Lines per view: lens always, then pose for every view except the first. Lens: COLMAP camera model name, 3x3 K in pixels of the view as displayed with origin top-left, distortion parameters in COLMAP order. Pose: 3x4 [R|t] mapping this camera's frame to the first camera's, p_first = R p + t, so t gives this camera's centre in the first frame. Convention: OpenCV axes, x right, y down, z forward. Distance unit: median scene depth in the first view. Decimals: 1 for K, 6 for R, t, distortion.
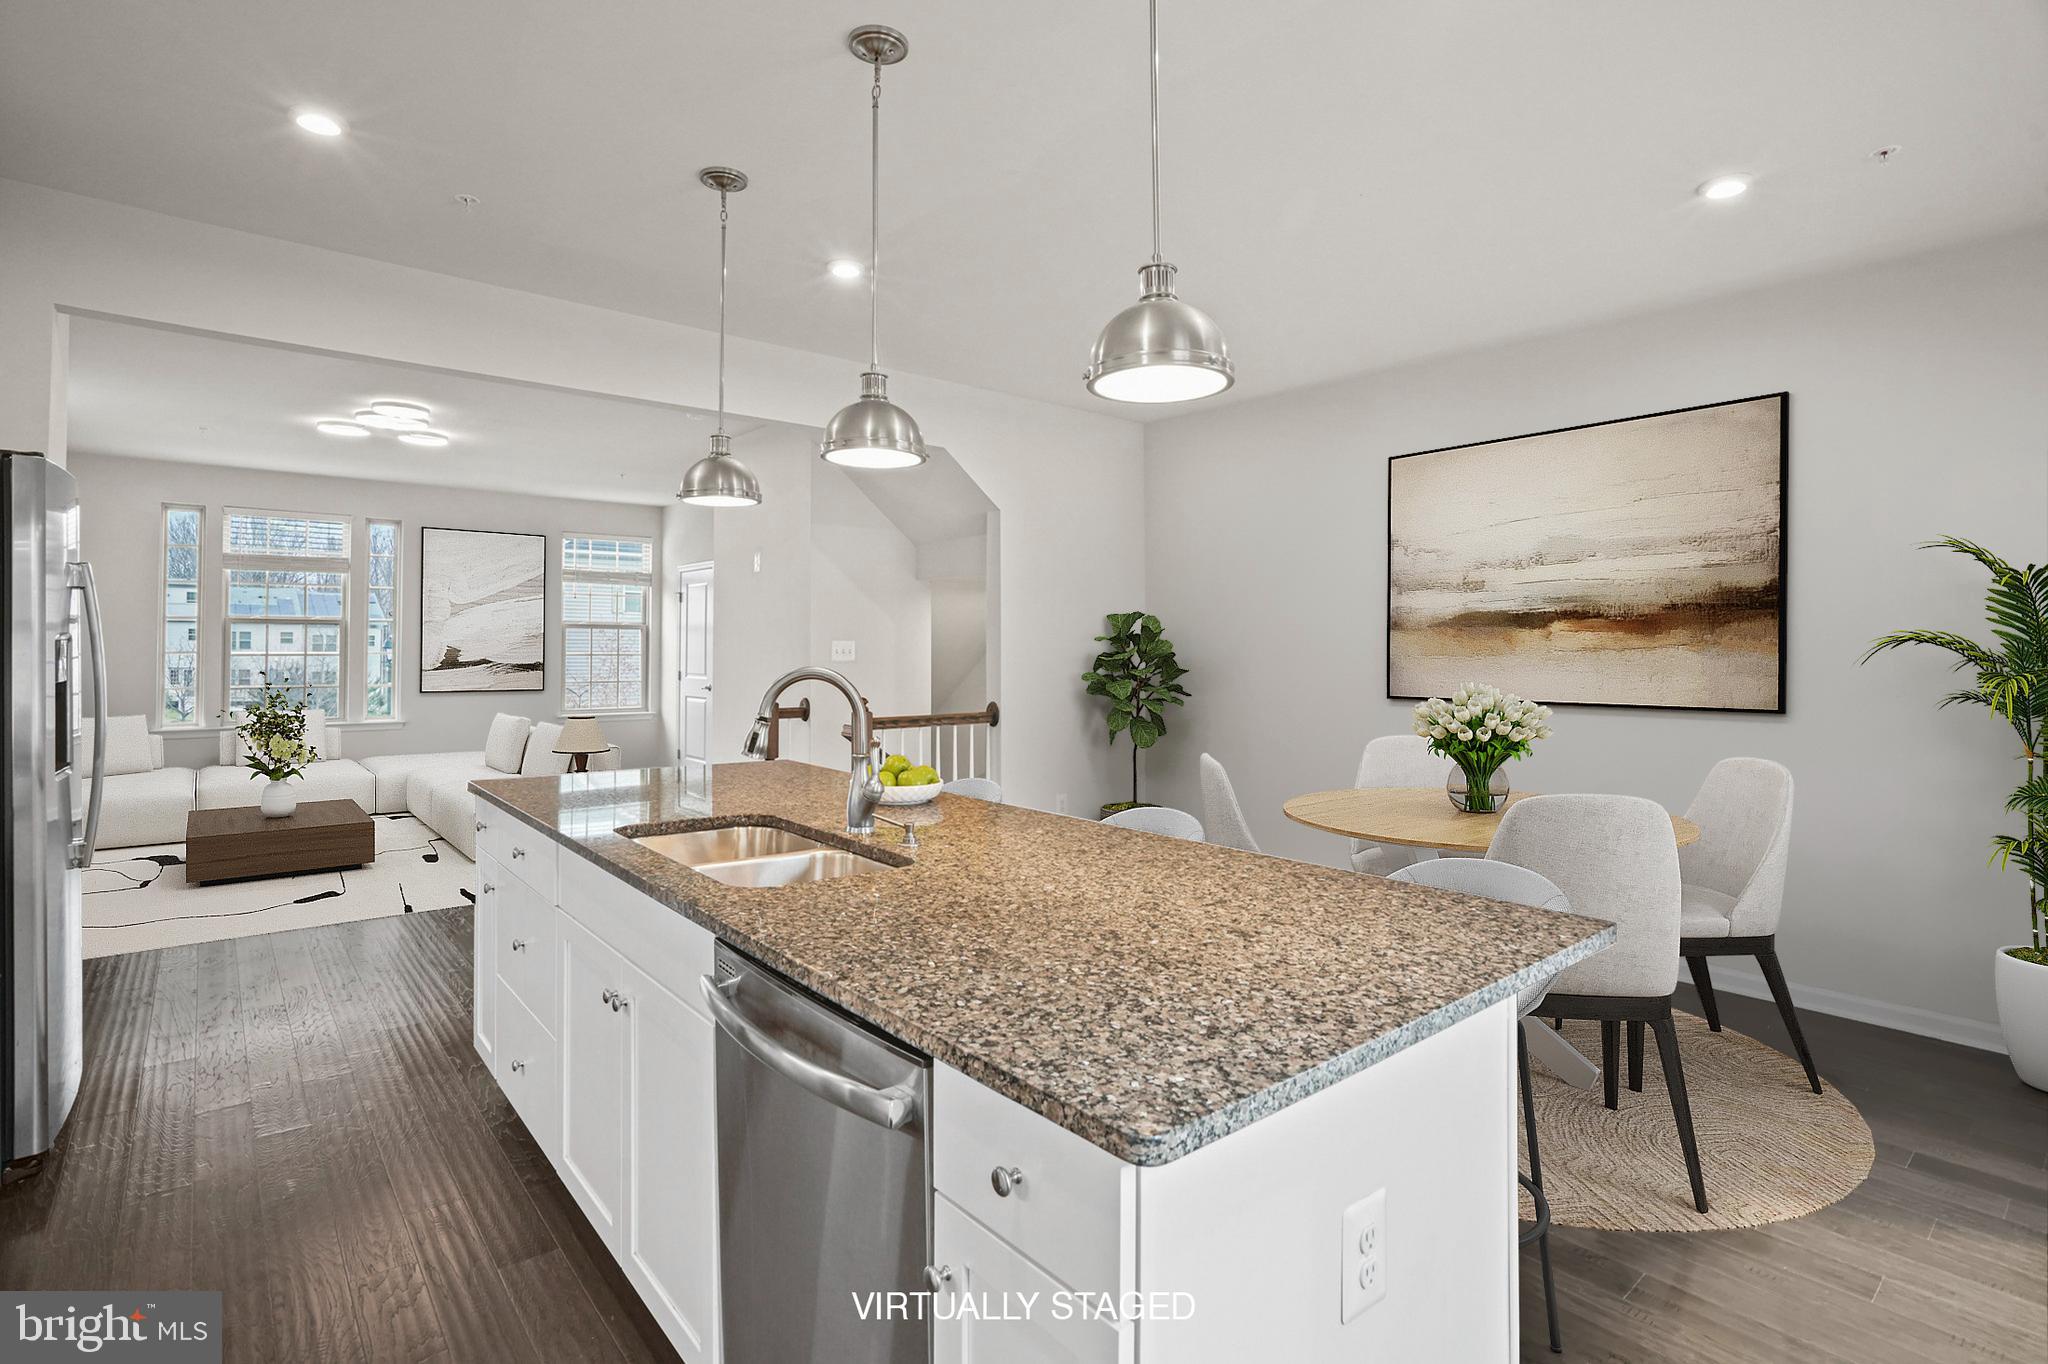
lens RADIAL K [[983.1, 0, 1015.6], [0, 983.1, 647.2], [0, 0, 1]] dist [-0.017930, -0.000215]
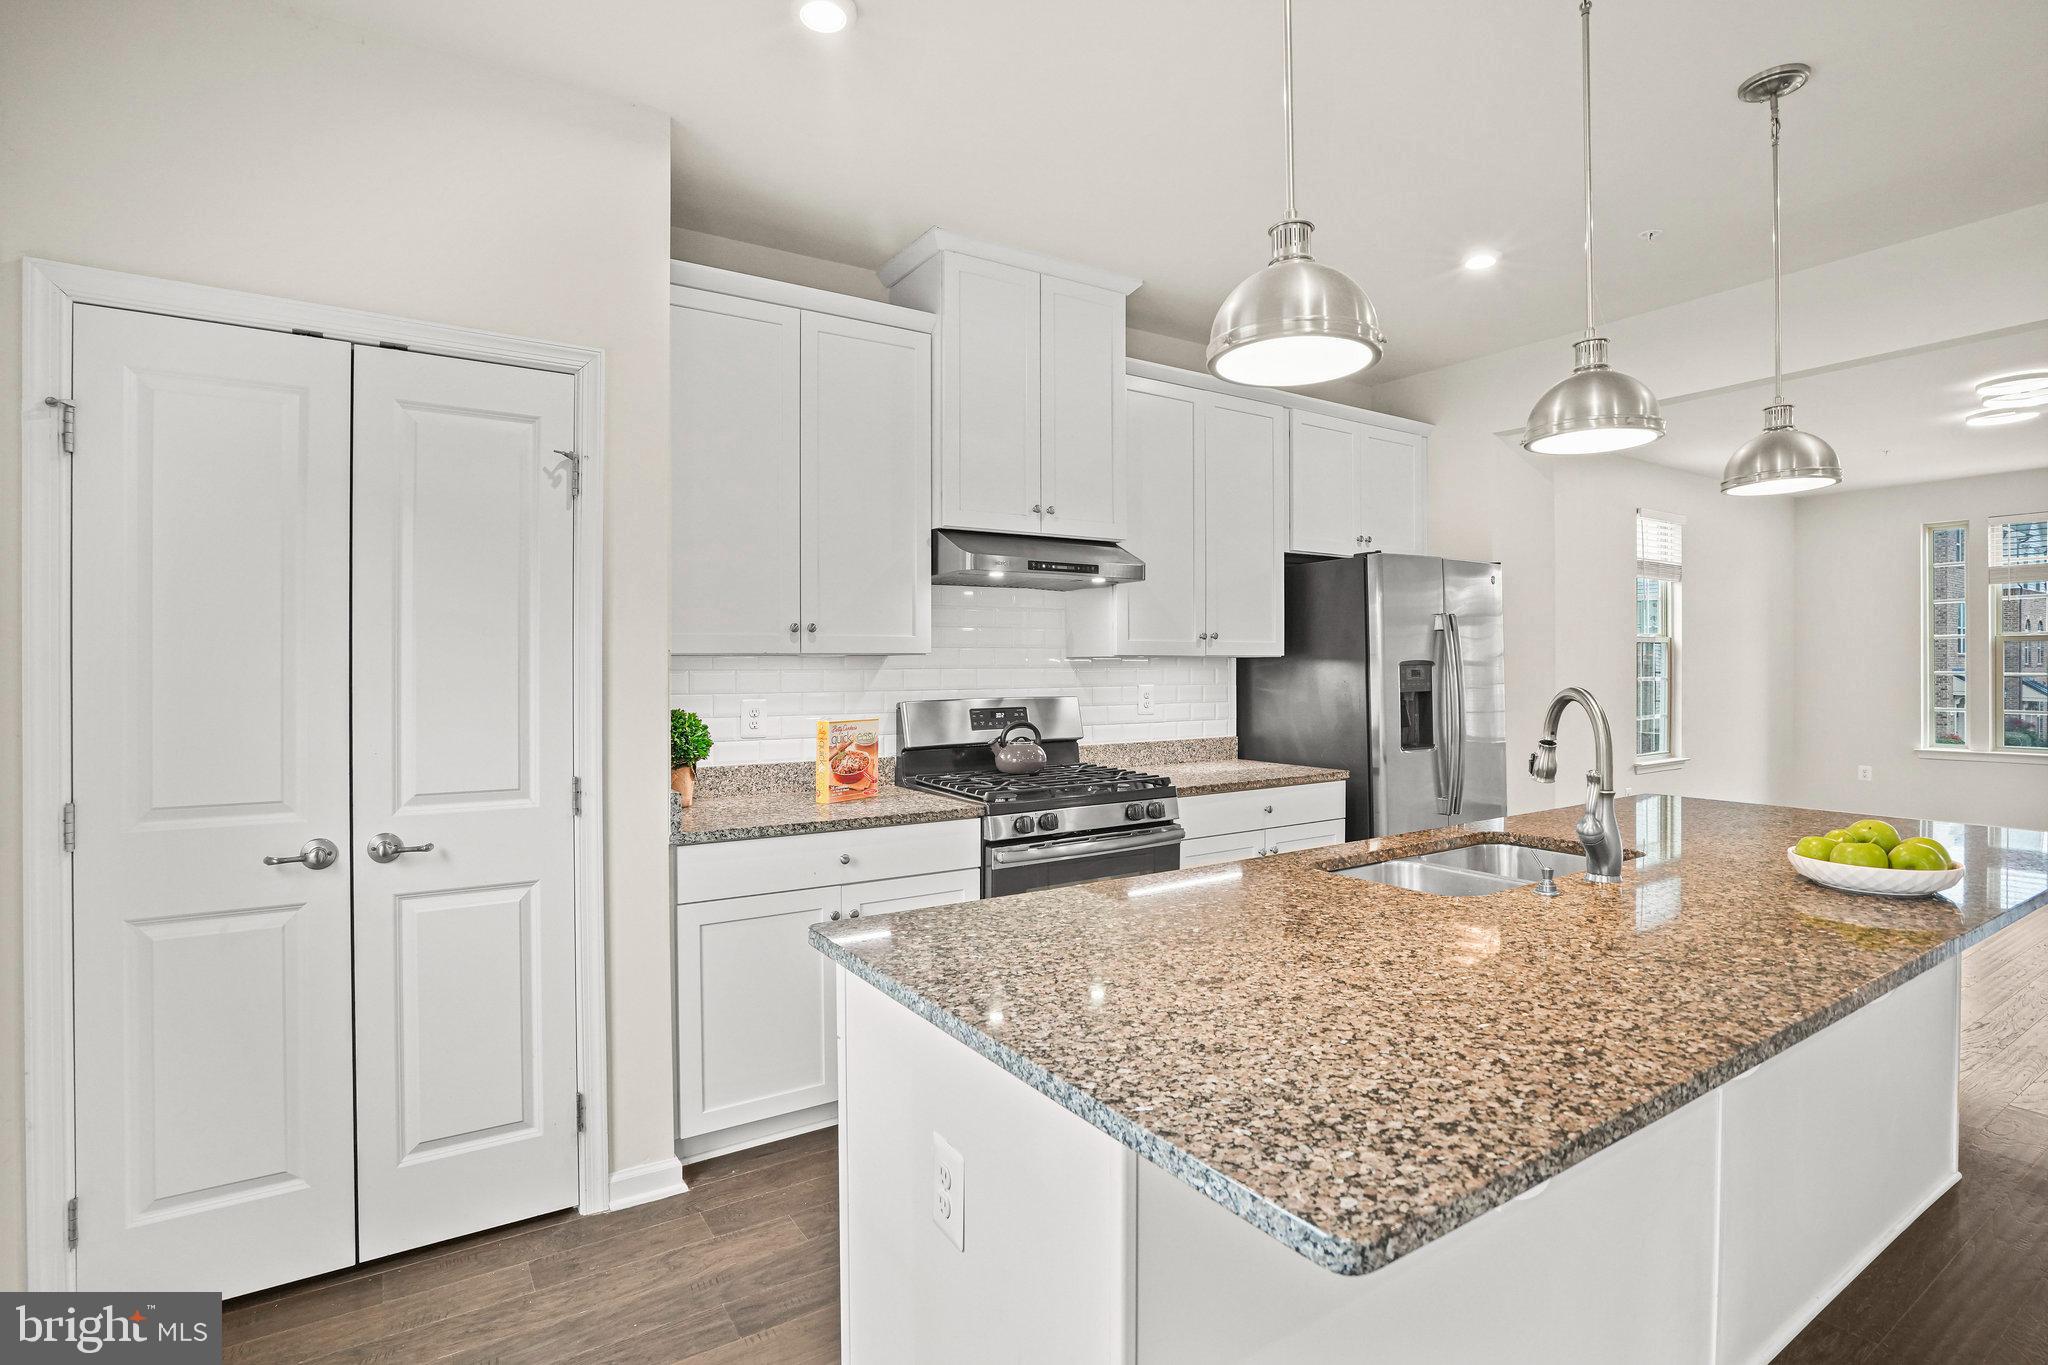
lens RADIAL K [[983.1, 0, 1022.2], [0, 983.1, 682.7], [0, 0, 1]] dist [-0.017930, -0.000215]
pose [[-0.118374, 0.003149, -0.992964, 1.150590], [0.008571, 0.999961, 0.002149, 0.020954], [0.992932, -0.008256, -0.118396, 0.961822]]
